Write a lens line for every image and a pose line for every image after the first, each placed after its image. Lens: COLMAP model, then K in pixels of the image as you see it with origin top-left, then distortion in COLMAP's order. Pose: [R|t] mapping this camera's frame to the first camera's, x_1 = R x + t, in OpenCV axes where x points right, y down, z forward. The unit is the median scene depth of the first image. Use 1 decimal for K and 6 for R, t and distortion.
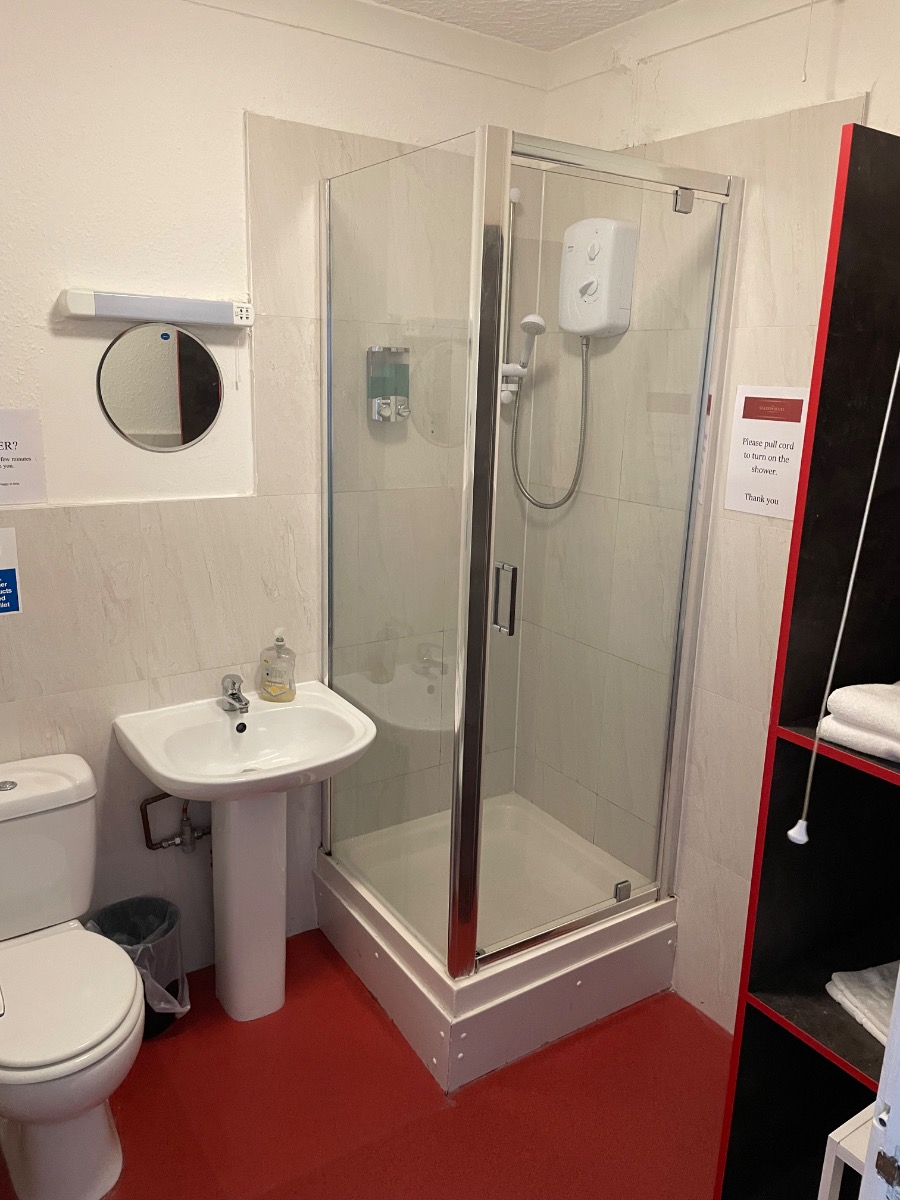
lens RADIAL K [[922.0, 0, 450.0], [0, 922.0, 600.0], [0, 0, 1]] dist [0.107534, -0.148014]
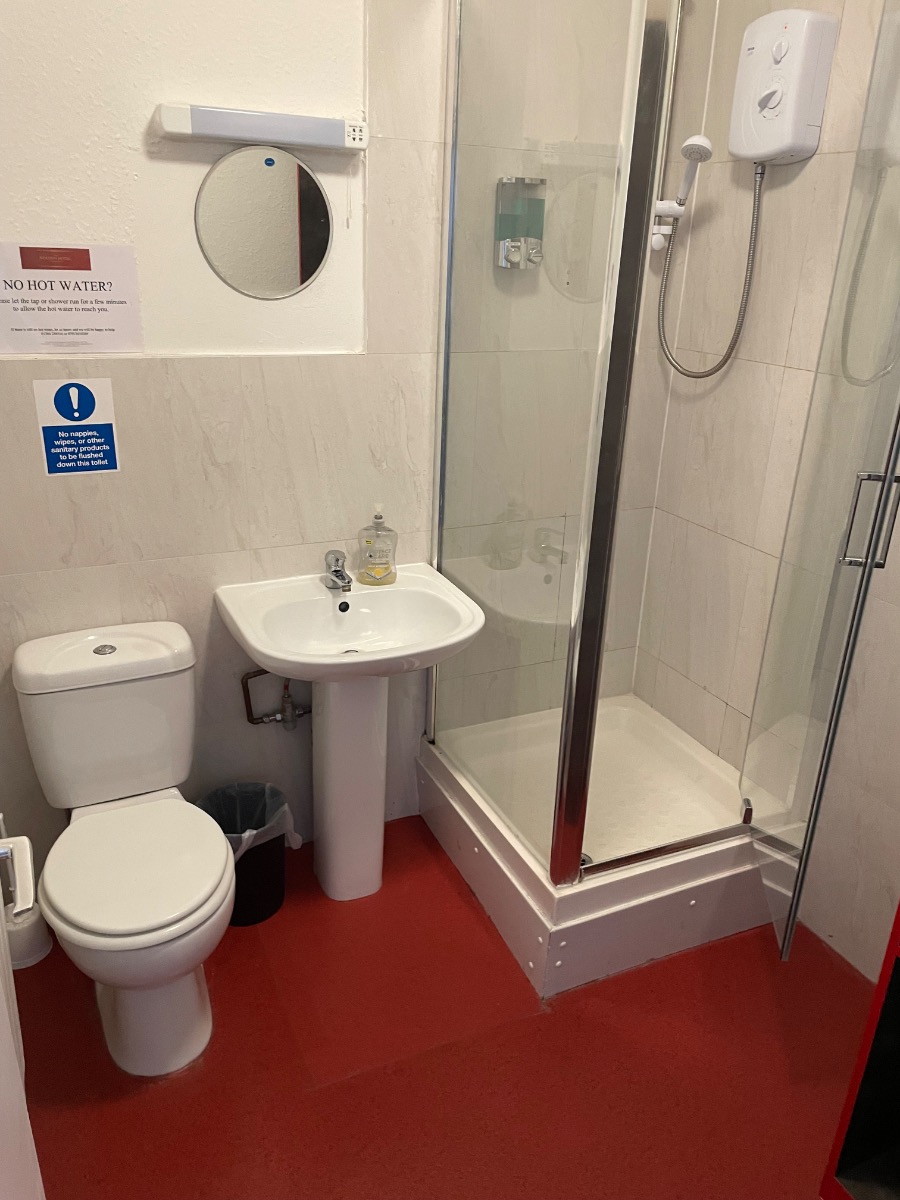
lens RADIAL K [[887.9, 0, 444.1], [0, 887.9, 595.8], [0, 0, 1]] dist [0.090086, -0.126201]
pose [[0.988525, 0.058922, -0.139094, 0.001289], [-0.043057, 0.992498, 0.114432, 0.018942], [0.144793, -0.107130, 0.983645, 0.128896]]
